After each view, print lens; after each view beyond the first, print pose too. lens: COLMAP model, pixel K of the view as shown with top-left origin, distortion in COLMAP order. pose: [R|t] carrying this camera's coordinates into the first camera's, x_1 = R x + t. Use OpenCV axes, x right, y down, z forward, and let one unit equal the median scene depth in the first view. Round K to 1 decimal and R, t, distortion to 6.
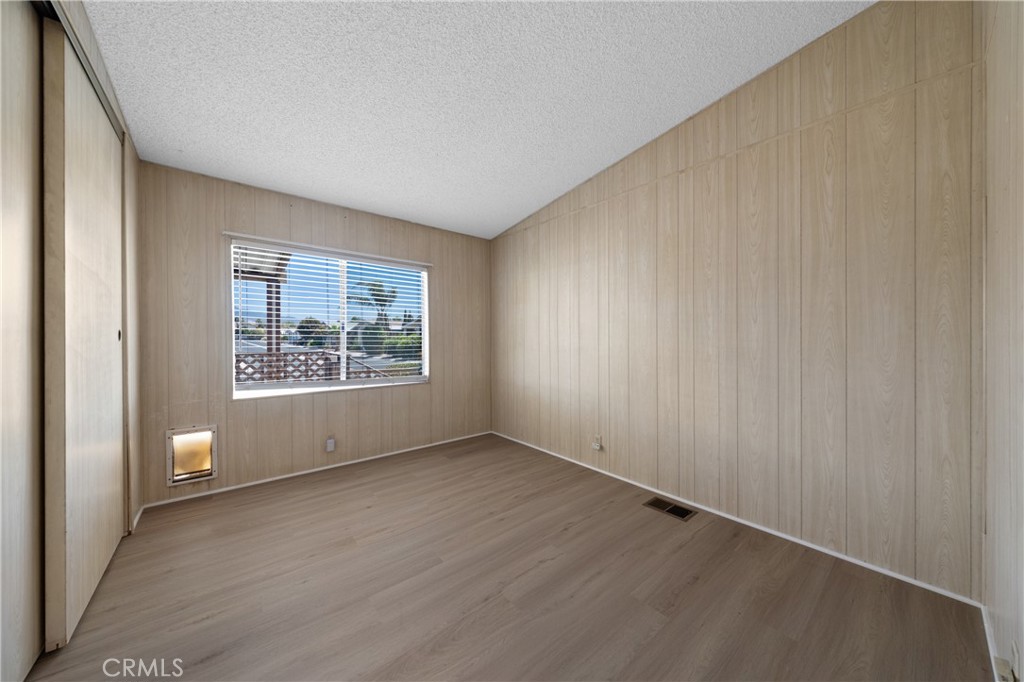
lens RADIAL K [[342.3, 0, 513.3], [0, 342.3, 338.2], [0, 0, 1]] dist [0.007570, -0.000432]
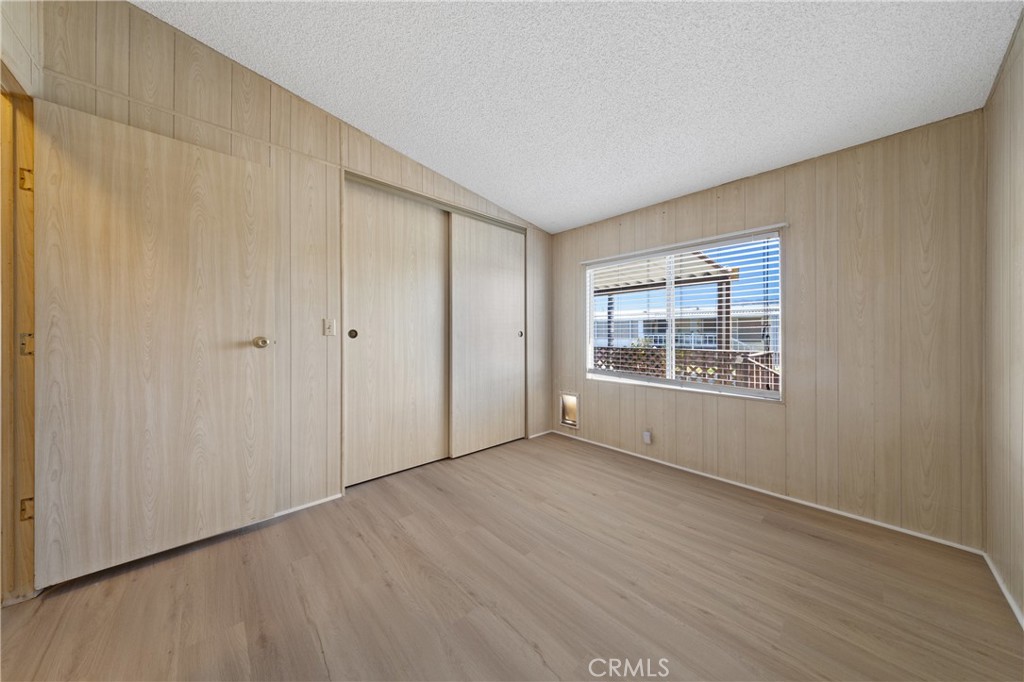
lens RADIAL K [[328.0, 0, 511.3], [0, 328.0, 337.8], [0, 0, 1]] dist [0.012715, -0.000292]
pose [[0.054785, 0.011863, -0.998428, 0.531599], [0.002570, 0.999924, 0.012022, -0.007803], [0.998495, -0.003225, 0.054751, 0.628736]]
